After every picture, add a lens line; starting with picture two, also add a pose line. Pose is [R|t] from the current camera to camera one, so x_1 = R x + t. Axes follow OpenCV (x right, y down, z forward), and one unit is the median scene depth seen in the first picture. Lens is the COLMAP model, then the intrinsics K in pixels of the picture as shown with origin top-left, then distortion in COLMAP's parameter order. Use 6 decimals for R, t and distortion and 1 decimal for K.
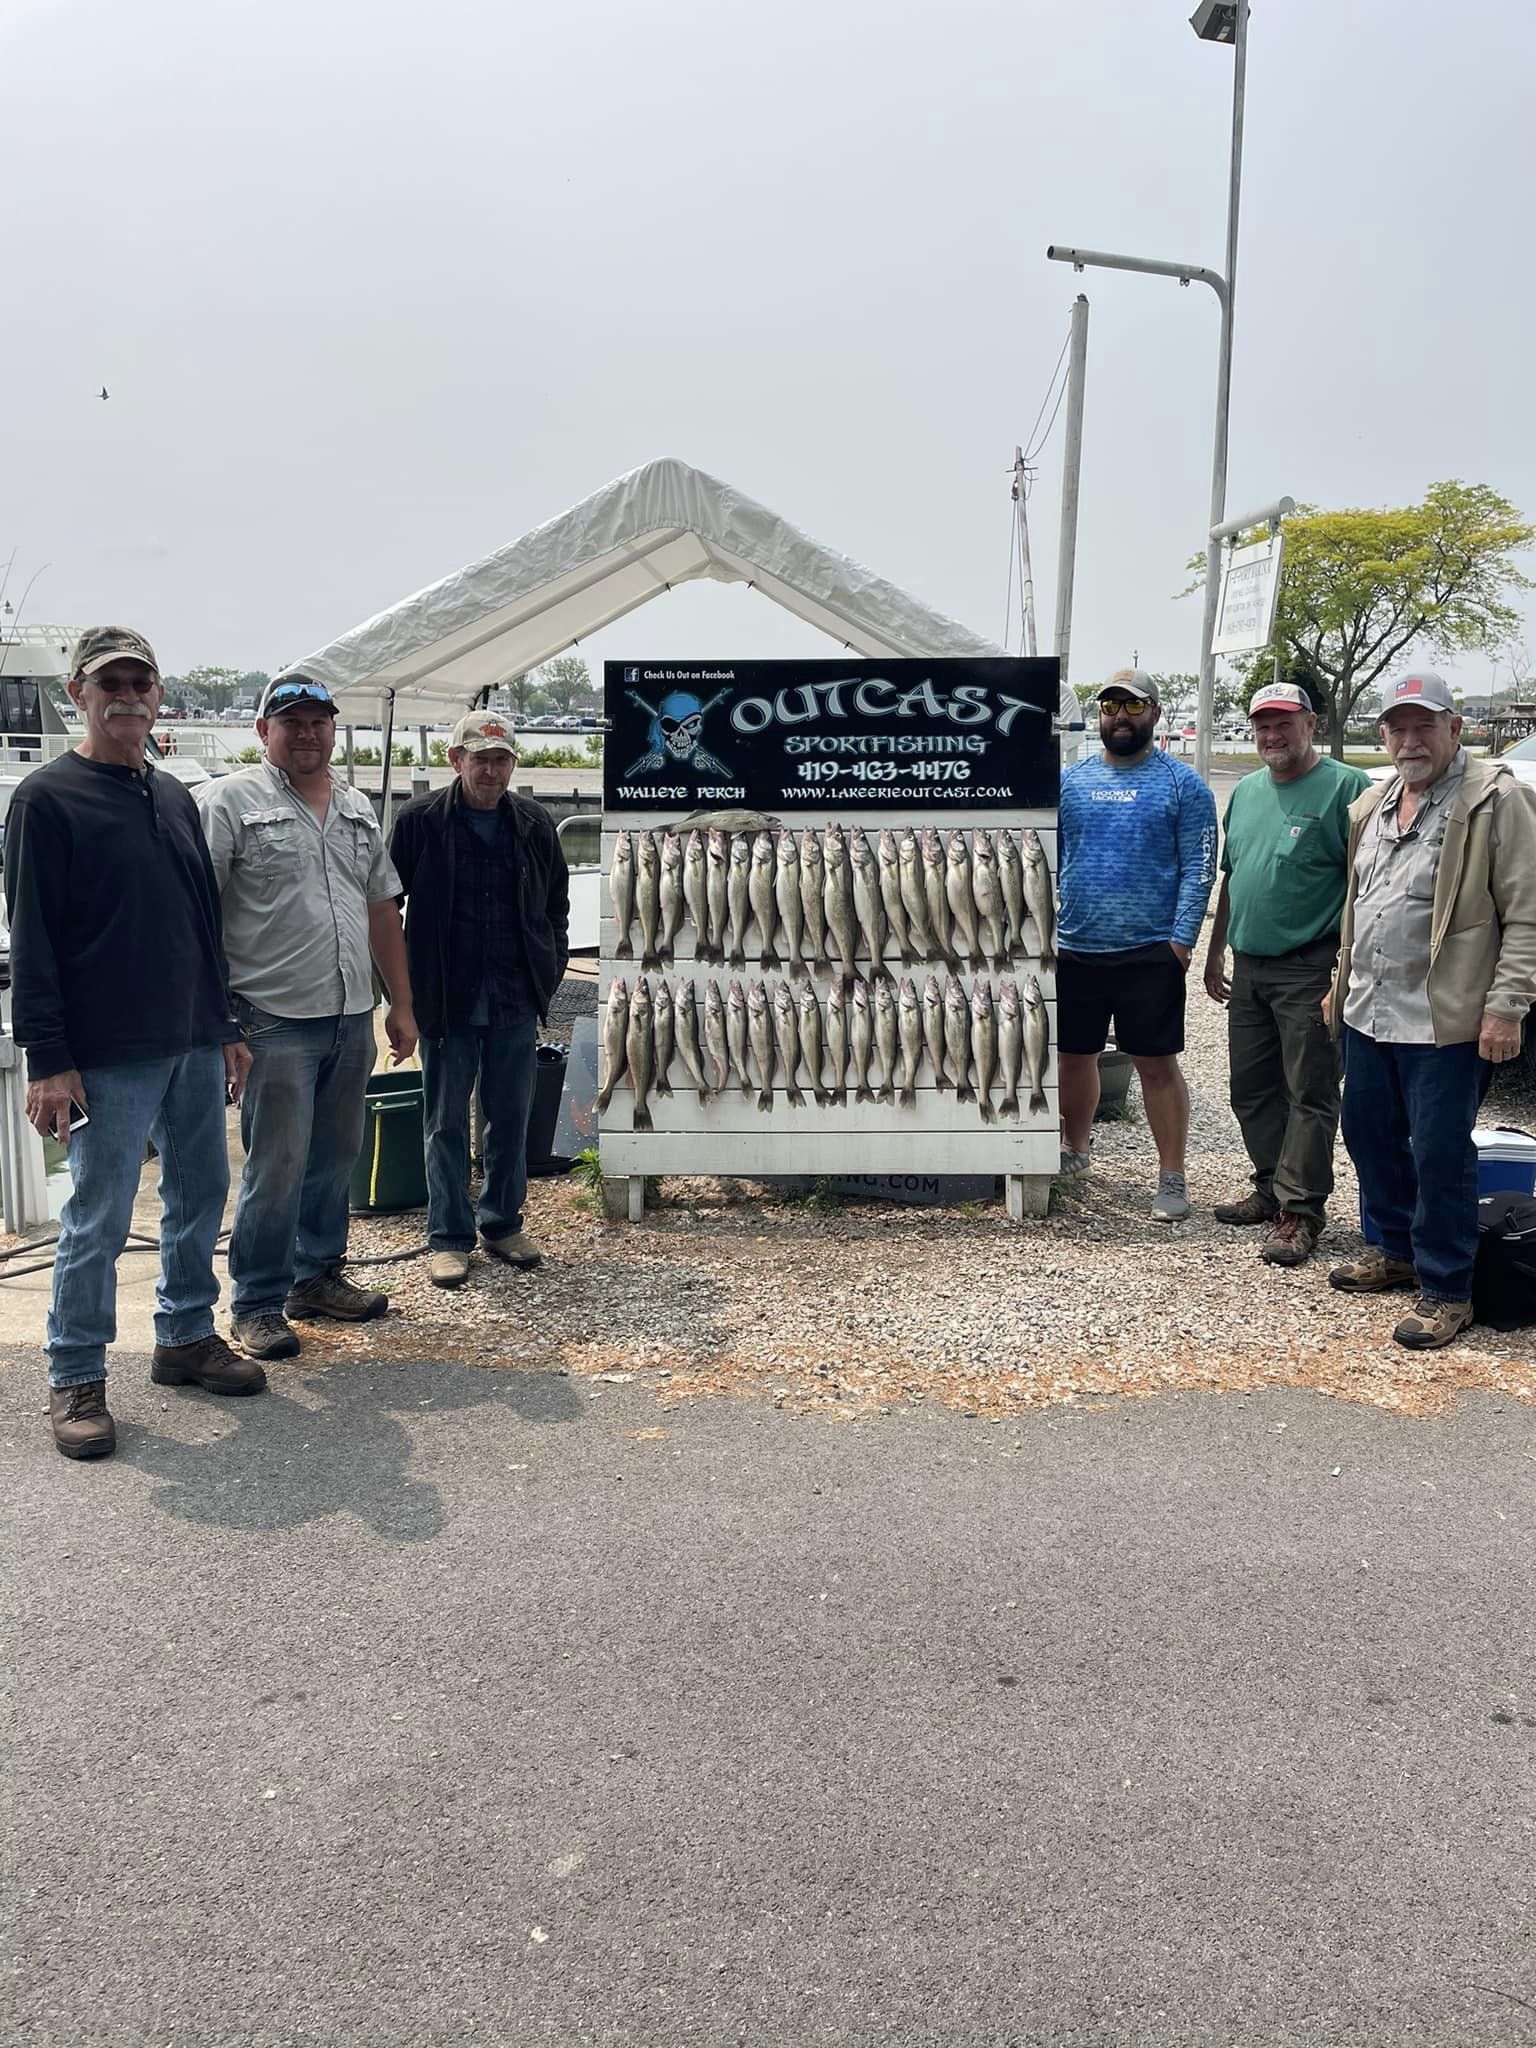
lens RADIAL K [[1515.1, 0, 764.7], [0, 1515.1, 1015.1], [0, 0, 1]] dist [0.082878, -0.094766]
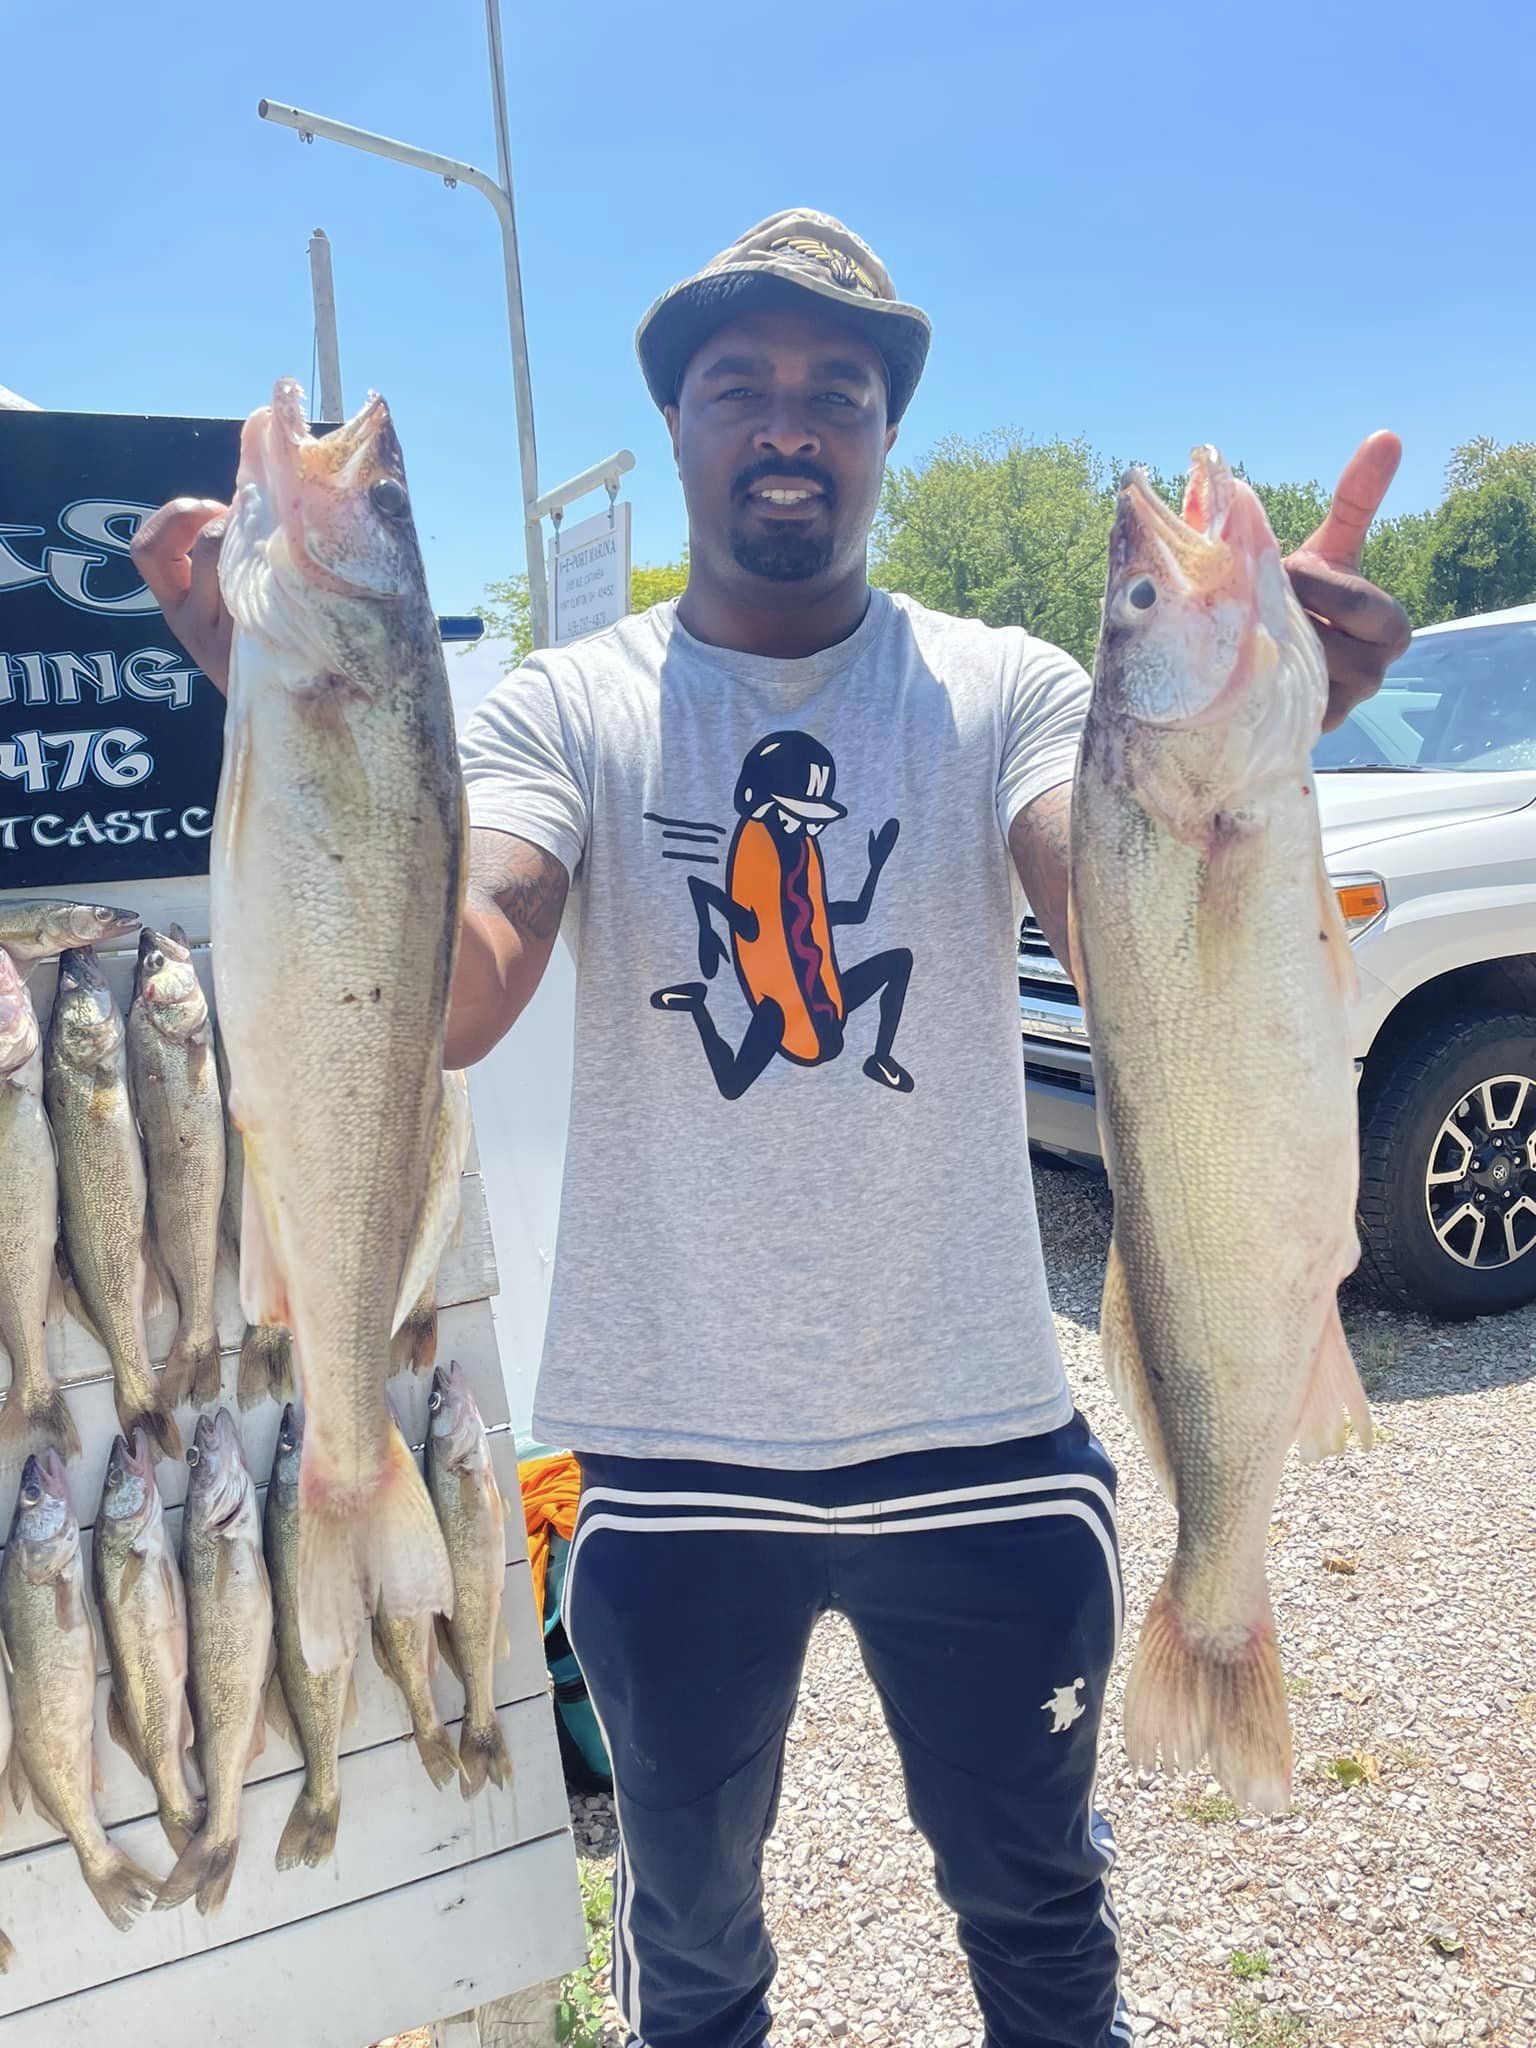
lens RADIAL K [[1515.1, 0, 761.6], [0, 1515.1, 1013.6], [0, 0, 1]] dist [0.082878, -0.094766]
pose [[0.900705, -0.109848, 0.420314, 0.108922], [0.128124, 0.991639, -0.015398, -0.085794], [-0.415108, 0.067722, 0.907248, 0.654533]]
